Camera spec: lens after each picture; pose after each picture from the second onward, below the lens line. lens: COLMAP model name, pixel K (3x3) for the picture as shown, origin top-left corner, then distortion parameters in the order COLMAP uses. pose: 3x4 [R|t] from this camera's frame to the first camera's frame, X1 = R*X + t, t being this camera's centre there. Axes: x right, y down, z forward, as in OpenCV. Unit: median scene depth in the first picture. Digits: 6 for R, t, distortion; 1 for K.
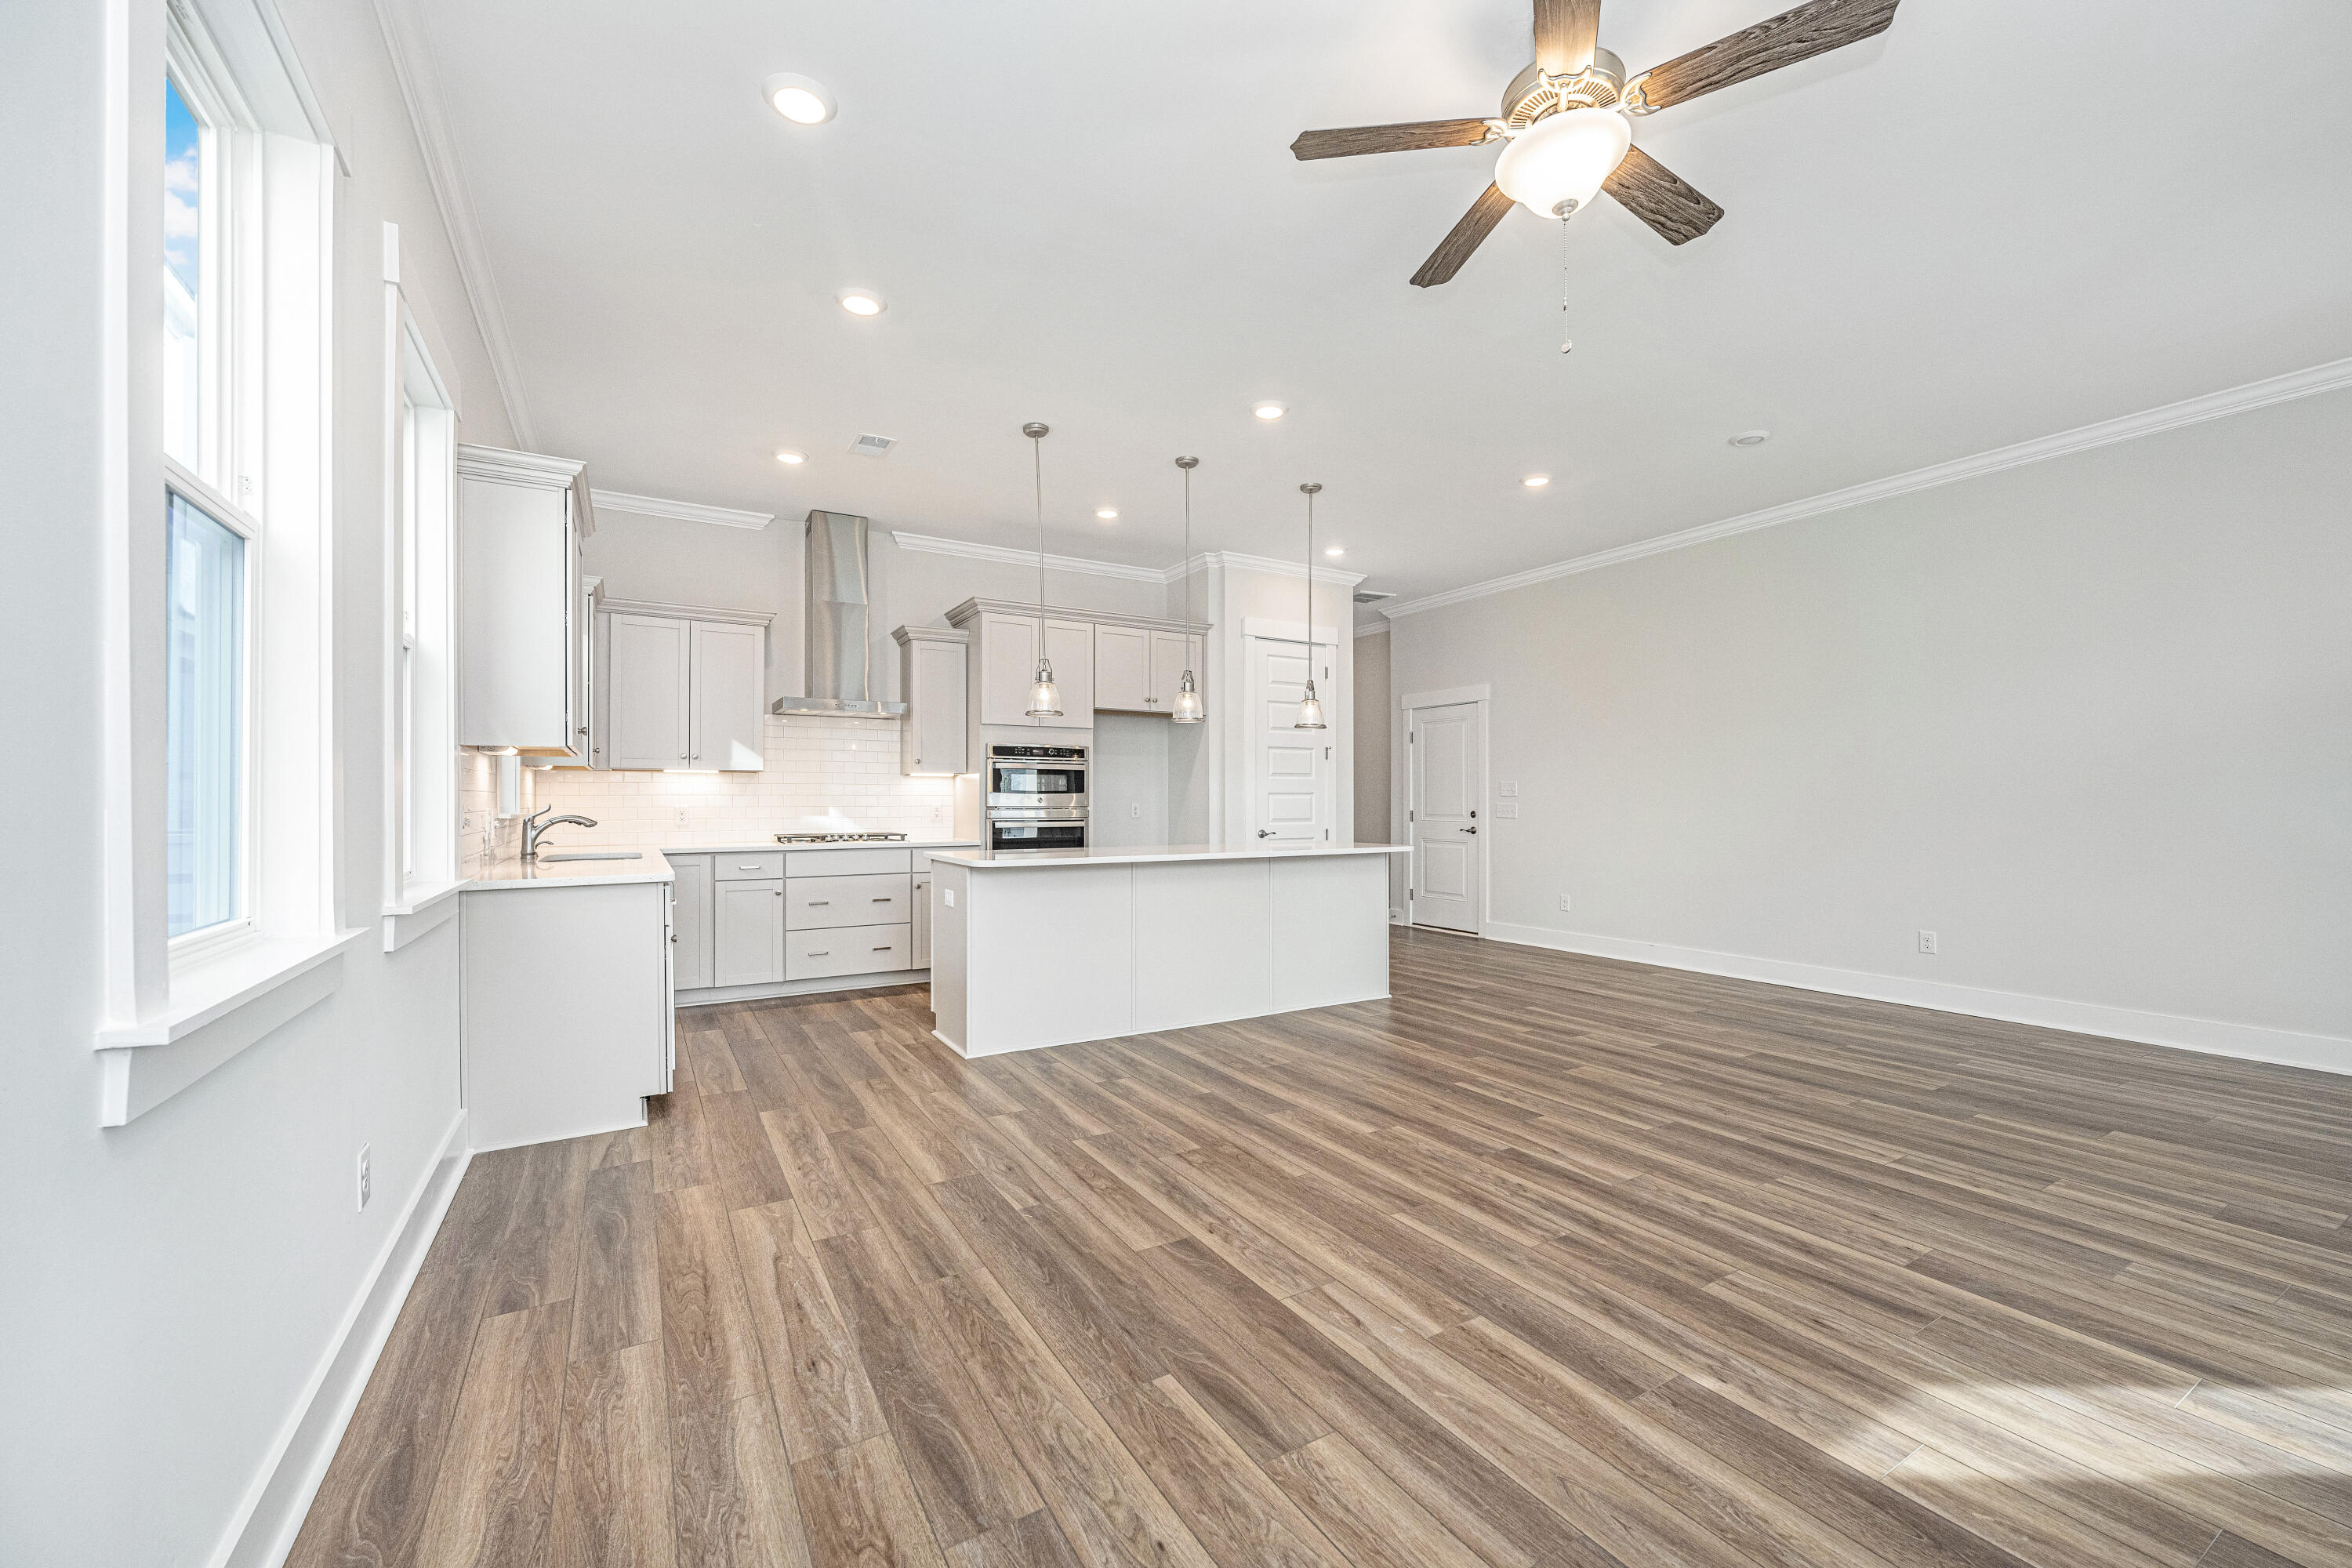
lens RADIAL K [[945.0, 0, 1233.2], [0, 945.0, 801.2], [0, 0, 1]] dist [0.002002, -0.000147]
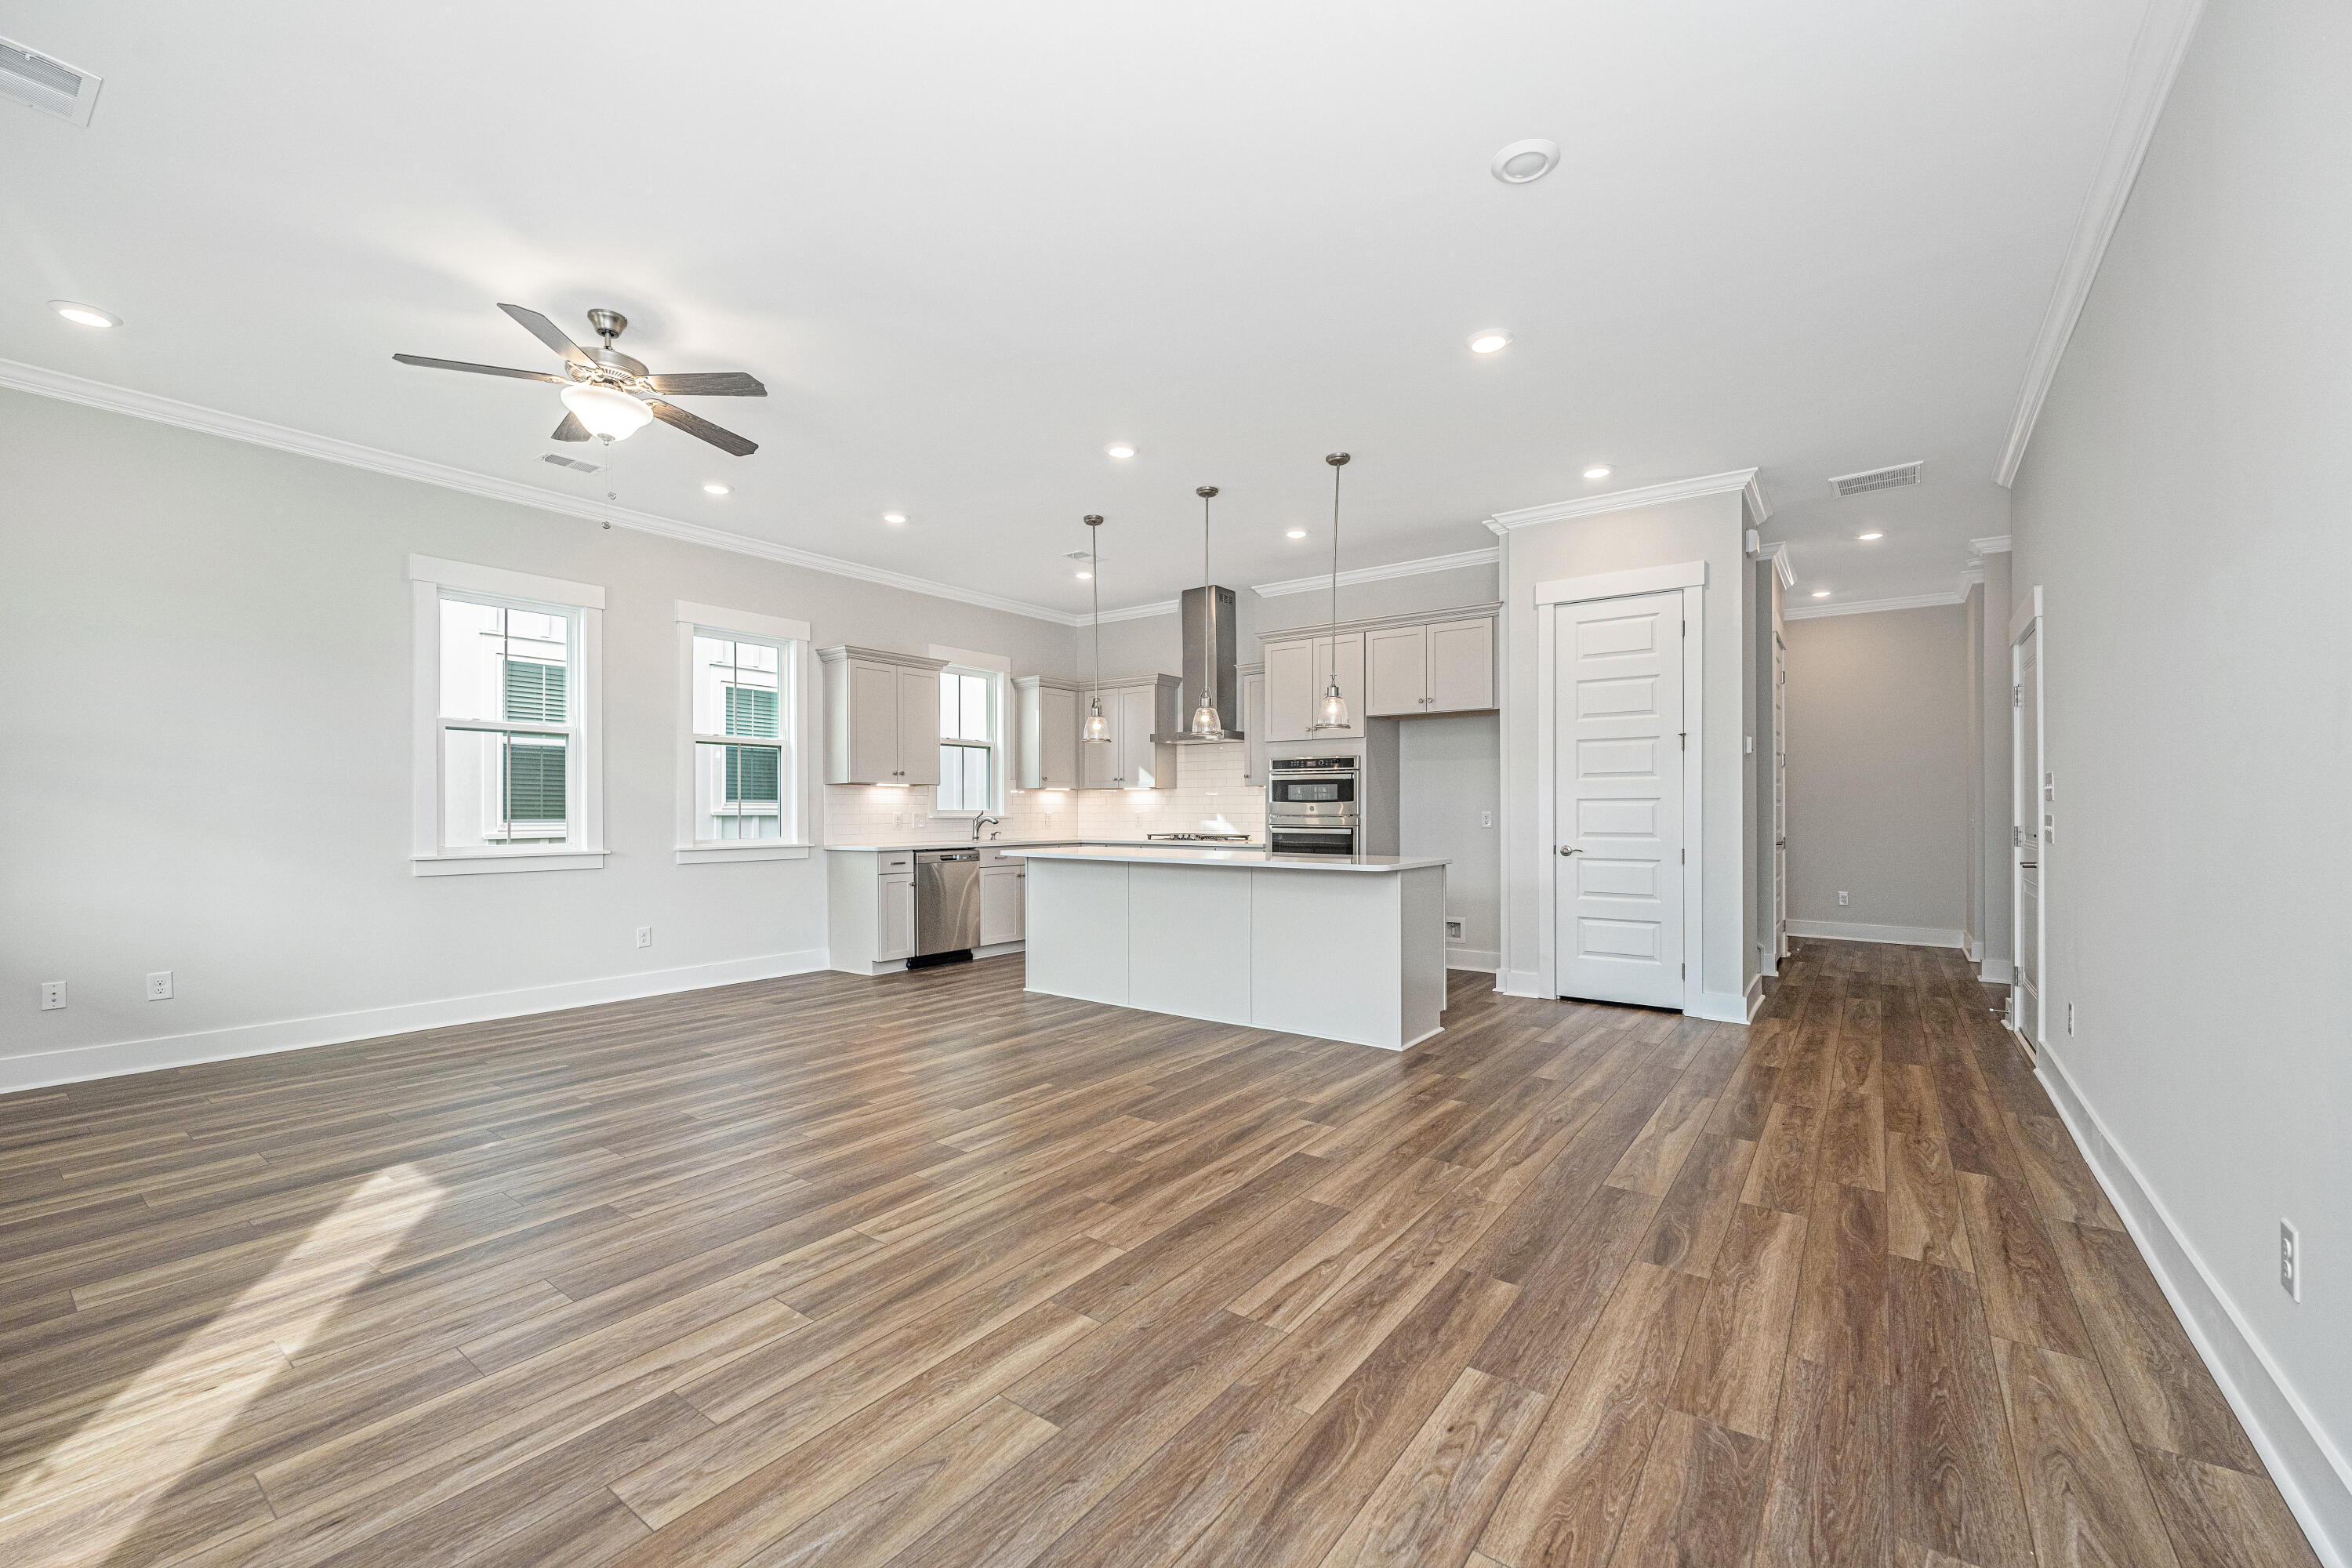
lens RADIAL K [[945.0, 0, 1126.8], [0, 945.0, 810.5], [0, 0, 1]] dist [0.002002, -0.000147]
pose [[0.346157, 0.001450, -0.938176, 1.053722], [-0.001860, 0.999998, 0.000860, 0.000718], [0.938175, 0.001448, 0.346159, 0.622365]]
